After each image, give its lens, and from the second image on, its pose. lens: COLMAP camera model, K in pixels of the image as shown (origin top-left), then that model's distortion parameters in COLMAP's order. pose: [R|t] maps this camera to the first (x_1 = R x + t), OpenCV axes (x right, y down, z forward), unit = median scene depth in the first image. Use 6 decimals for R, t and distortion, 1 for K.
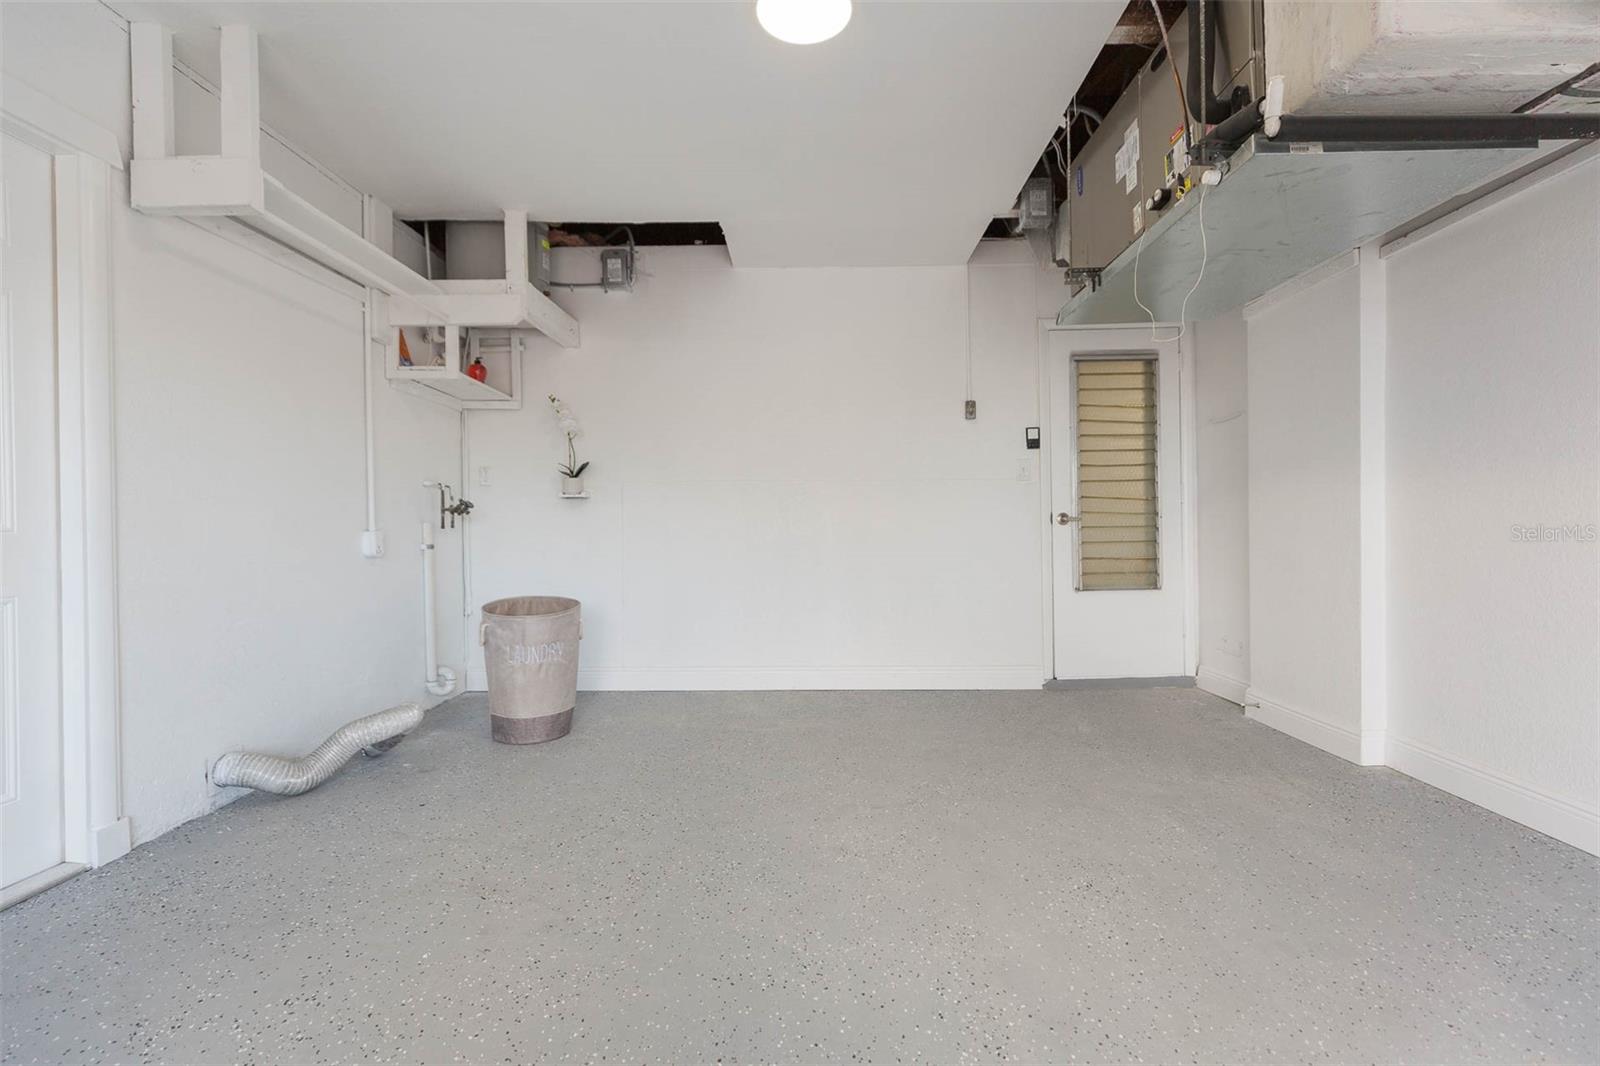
lens RADIAL K [[707.9, 0, 806.2], [0, 707.9, 533.8], [0, 0, 1]] dist [0.001472, -0.000273]
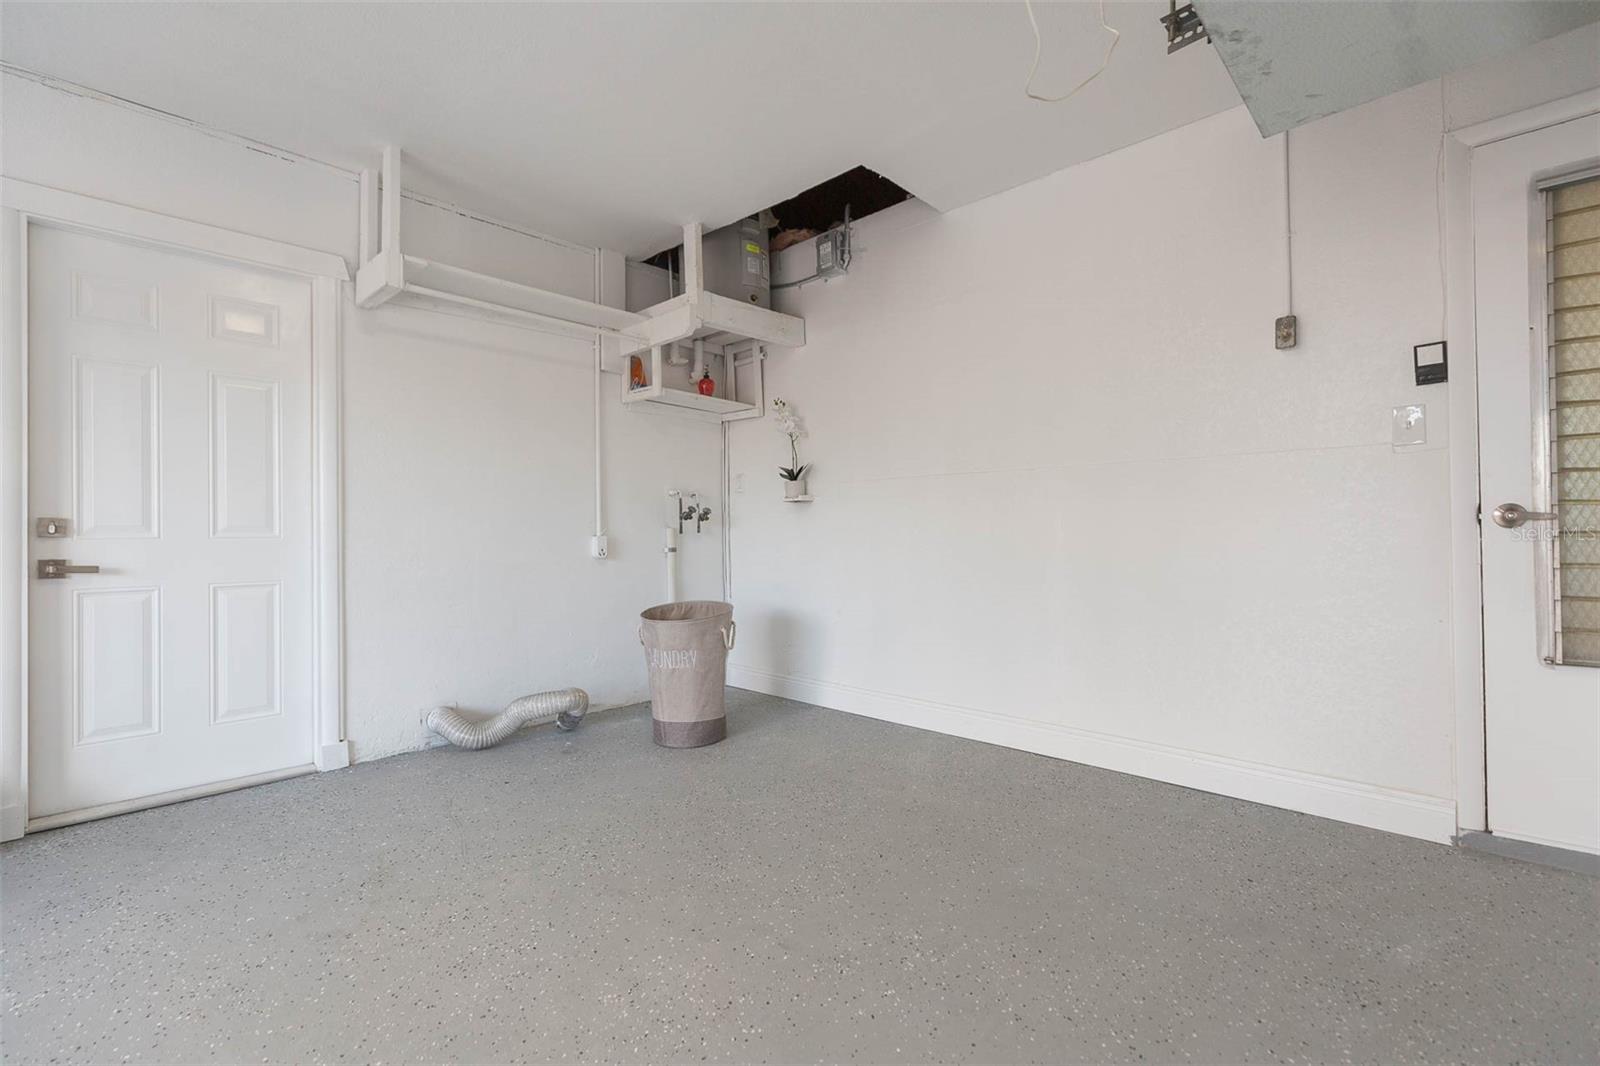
lens RADIAL K [[707.9, 0, 799.9], [0, 707.9, 530.9], [0, 0, 1]] dist [0.001472, -0.000273]
pose [[0.734649, -0.000165, -0.678447, 0.358333], [-0.003285, 0.999987, -0.003801, -0.007483], [0.678439, 0.005021, 0.734639, 0.316140]]
